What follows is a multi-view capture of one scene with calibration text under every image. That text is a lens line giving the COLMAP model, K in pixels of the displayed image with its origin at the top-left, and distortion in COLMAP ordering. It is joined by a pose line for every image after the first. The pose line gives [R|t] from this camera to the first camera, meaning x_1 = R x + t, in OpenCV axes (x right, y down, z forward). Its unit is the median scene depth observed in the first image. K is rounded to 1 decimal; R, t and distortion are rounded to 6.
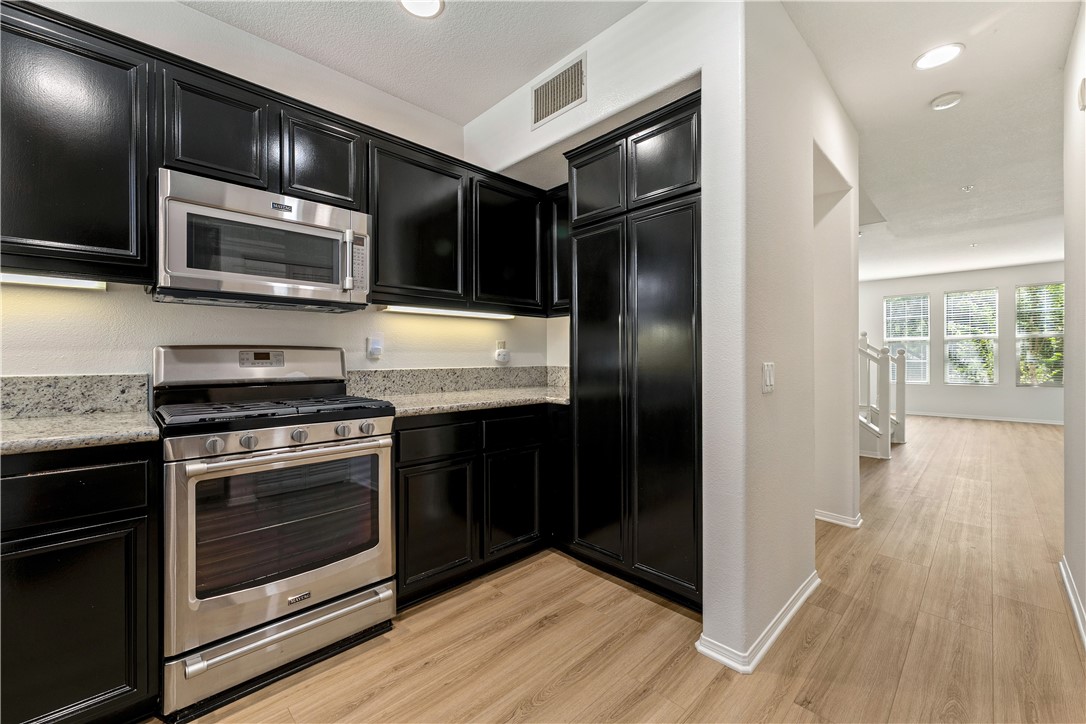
lens RADIAL K [[434.8, 0, 538.5], [0, 434.8, 360.1], [0, 0, 1]] dist [-0.001088, 0.000386]
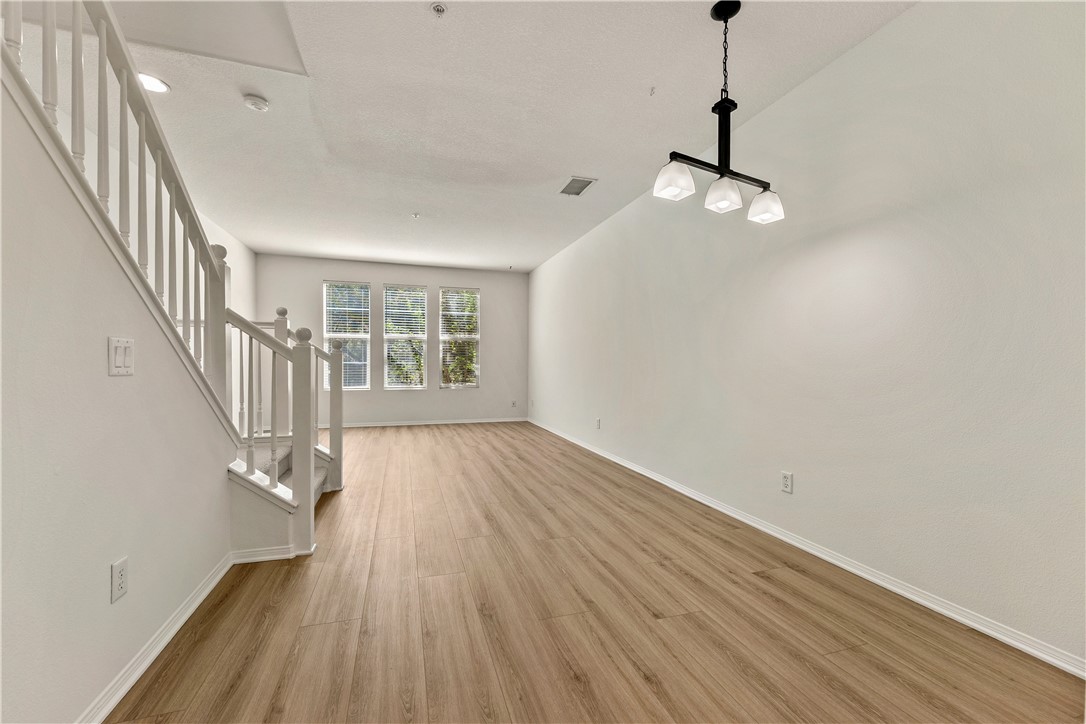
lens RADIAL K [[441.8, 0, 546.0], [0, 441.8, 371.9], [0, 0, 1]] dist [-0.000939, -0.000206]
pose [[0.437710, -0.008222, 0.899079, 0.294631], [-0.005937, 0.999910, 0.012034, 0.008556], [-0.899097, -0.010605, 0.437622, 0.336895]]
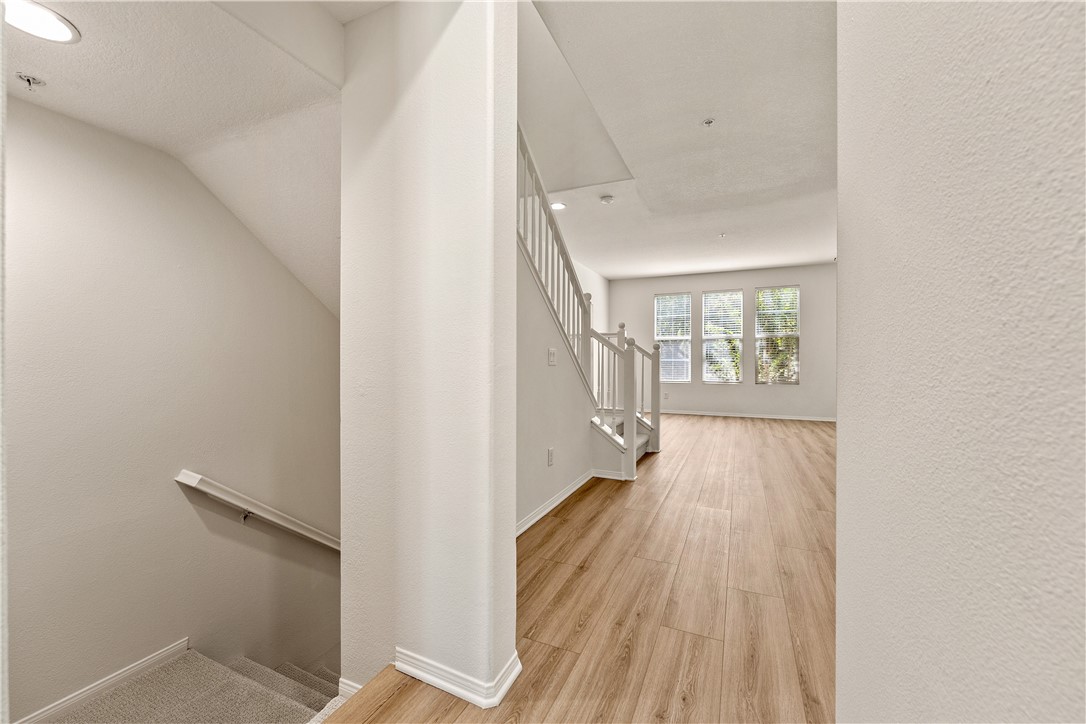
lens RADIAL K [[434.8, 0, 538.5], [0, 434.8, 360.1], [0, 0, 1]] dist [-0.001088, 0.000386]
pose [[0.932047, 0.006916, 0.362270, 0.225444], [-0.005512, 0.999973, -0.004909, 0.010353], [-0.362294, 0.002578, 0.932060, 0.206732]]
